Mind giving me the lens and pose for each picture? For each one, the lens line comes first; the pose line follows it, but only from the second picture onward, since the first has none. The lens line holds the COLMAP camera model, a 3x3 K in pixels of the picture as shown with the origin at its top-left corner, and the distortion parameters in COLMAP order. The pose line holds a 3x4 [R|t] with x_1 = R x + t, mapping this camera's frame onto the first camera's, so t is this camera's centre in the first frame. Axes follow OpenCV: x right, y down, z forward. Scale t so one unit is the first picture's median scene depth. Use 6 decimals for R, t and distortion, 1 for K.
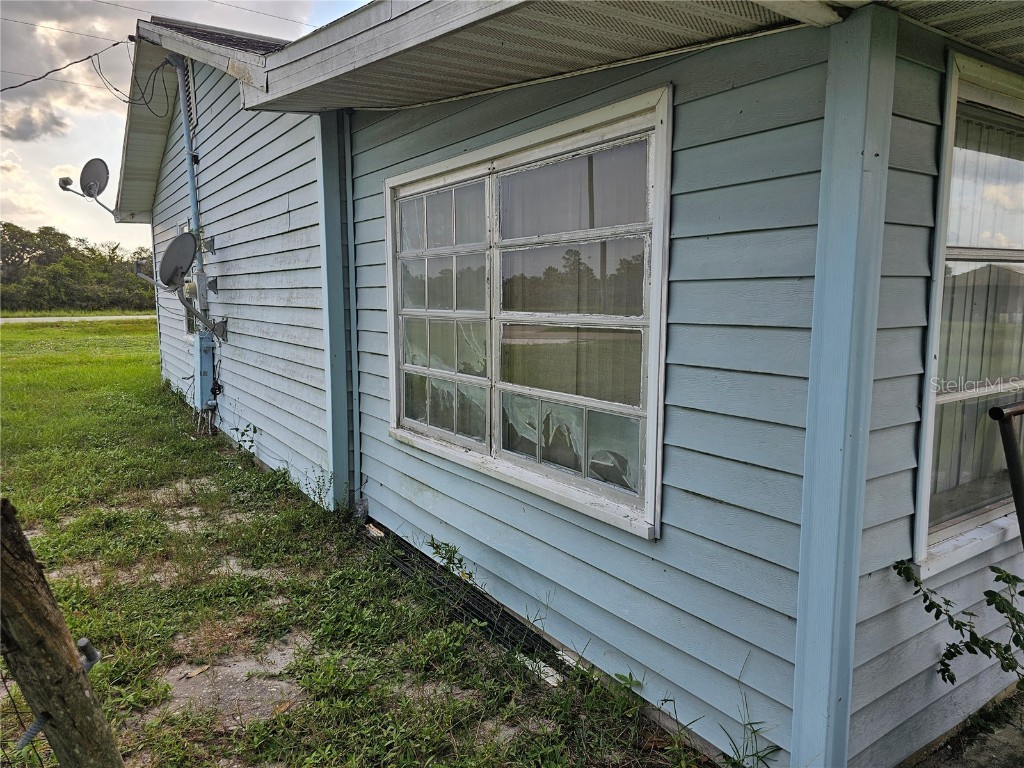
lens RADIAL K [[700.3, 0, 517.8], [0, 700.3, 385.4], [0, 0, 1]] dist [0.040681, -0.040044]
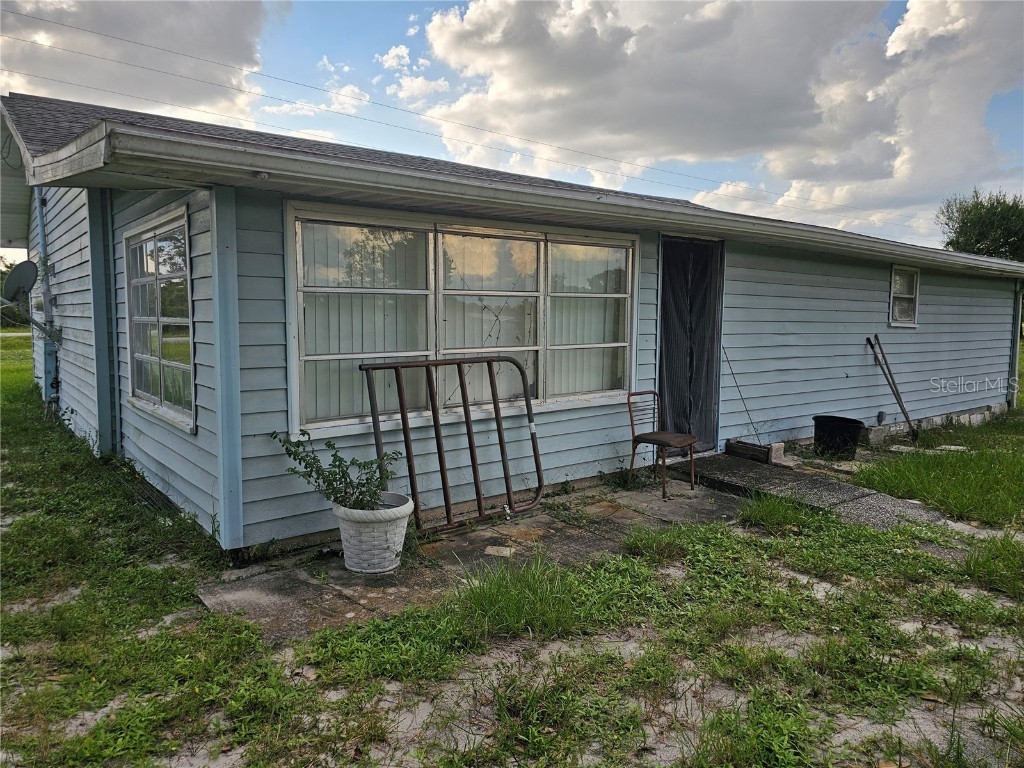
lens RADIAL K [[700.3, 0, 507.6], [0, 700.3, 380.8], [0, 0, 1]] dist [0.040681, -0.040044]
pose [[0.997660, 0.001226, 0.068353, 0.470318], [0.001179, 0.999382, -0.035142, 0.073096], [-0.068354, 0.035141, 0.997042, -0.505258]]
